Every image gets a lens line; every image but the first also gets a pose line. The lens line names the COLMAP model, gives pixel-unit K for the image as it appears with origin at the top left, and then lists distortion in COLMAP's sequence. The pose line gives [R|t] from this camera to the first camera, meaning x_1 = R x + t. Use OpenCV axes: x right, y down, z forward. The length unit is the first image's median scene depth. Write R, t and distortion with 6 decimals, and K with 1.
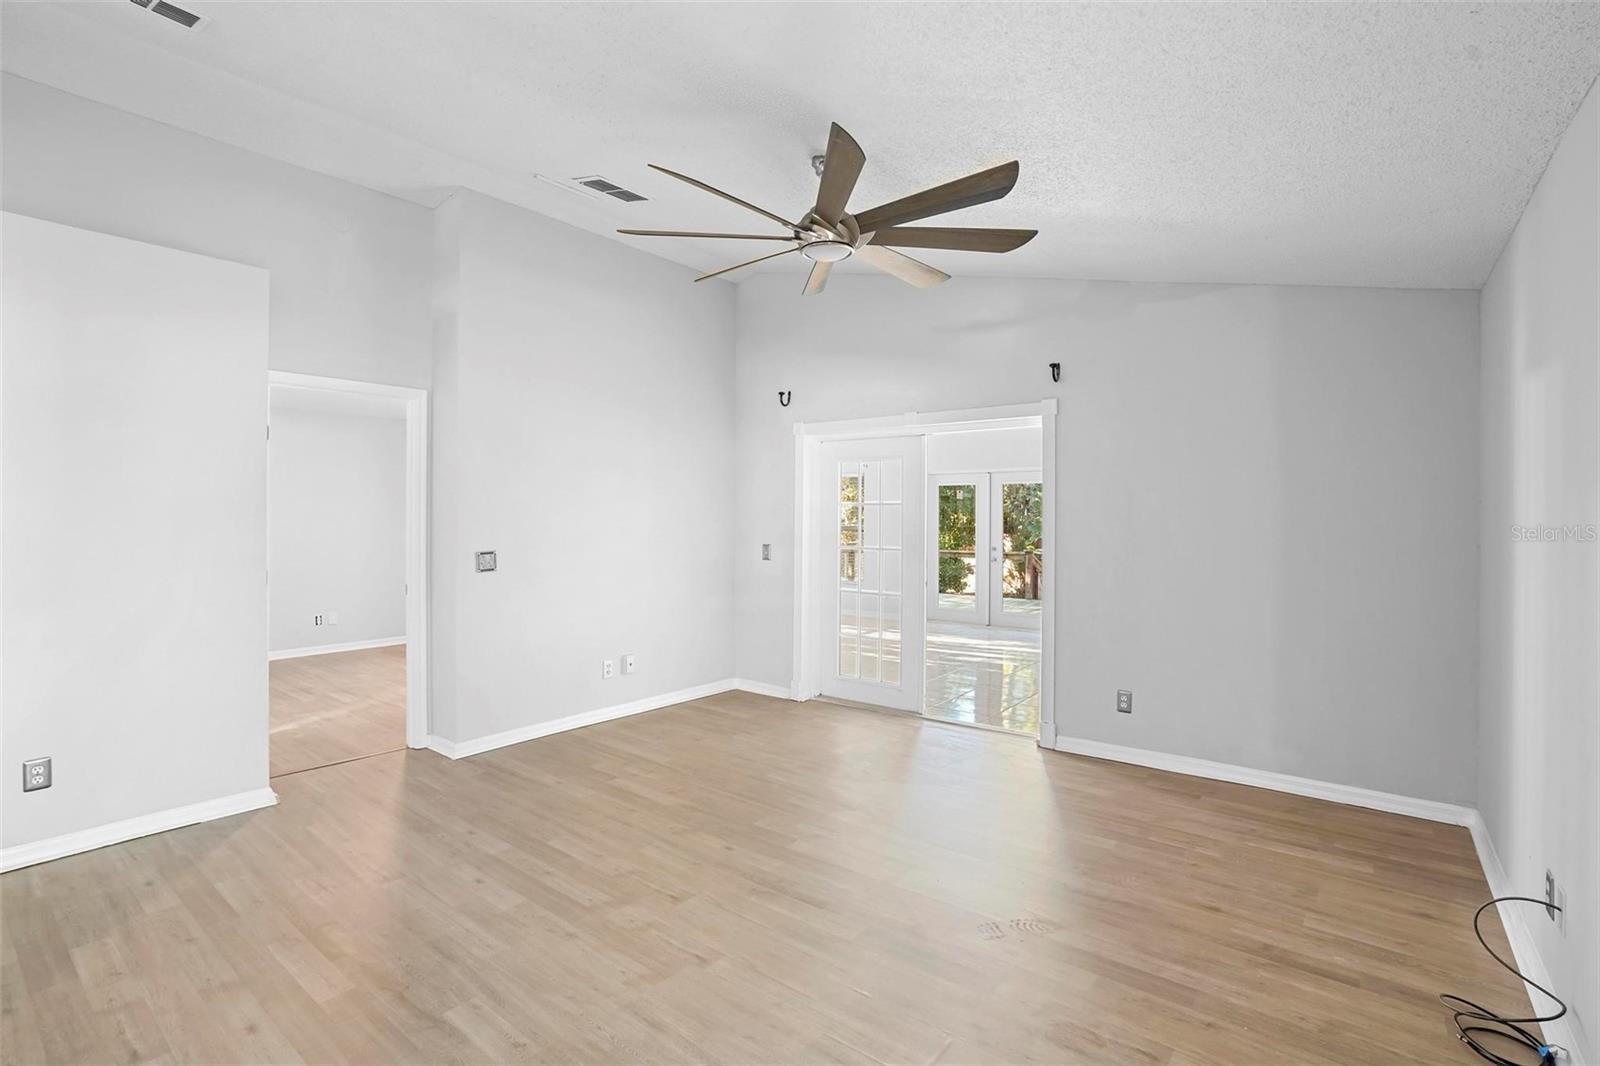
lens RADIAL K [[774.2, 0, 804.5], [0, 774.2, 513.7], [0, 0, 1]] dist [-0.072724, 0.030422]
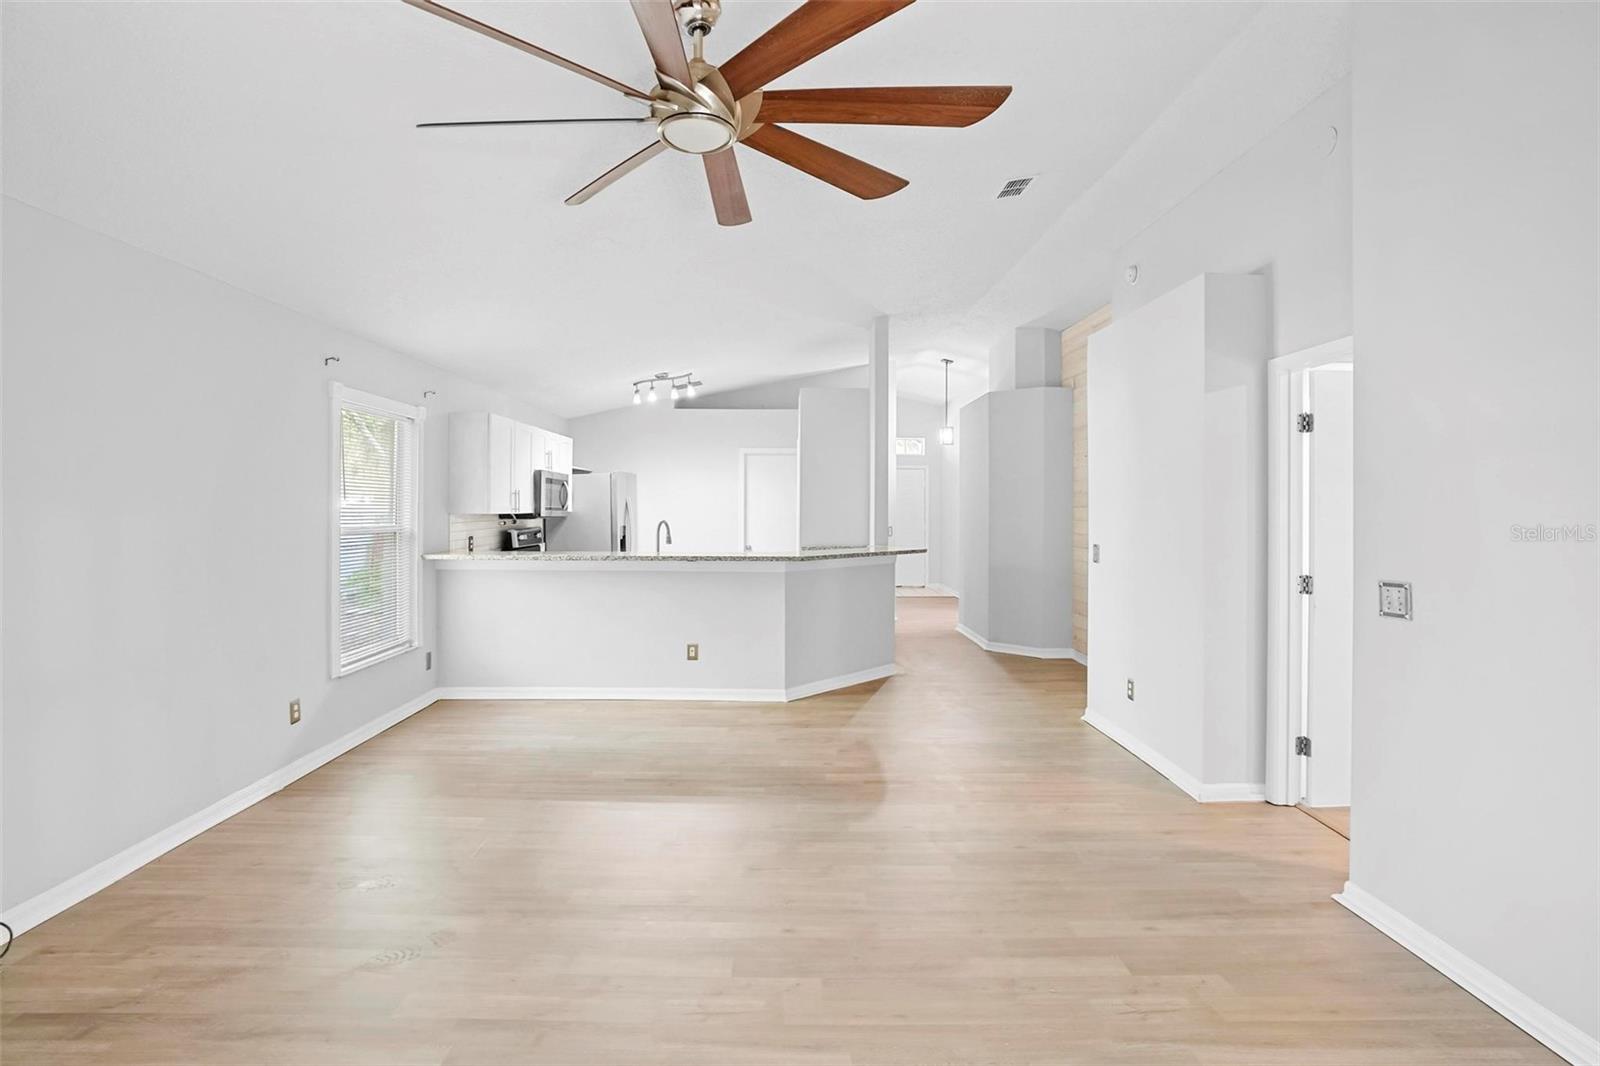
lens RADIAL K [[751.4, 0, 790.5], [0, 751.4, 507.4], [0, 0, 1]] dist [-0.065880, 0.025910]
pose [[-0.794513, -0.007316, -0.607203, 0.362588], [-0.005474, 0.999973, -0.004886, -0.001109], [0.607222, -0.000558, -0.794532, 1.570446]]
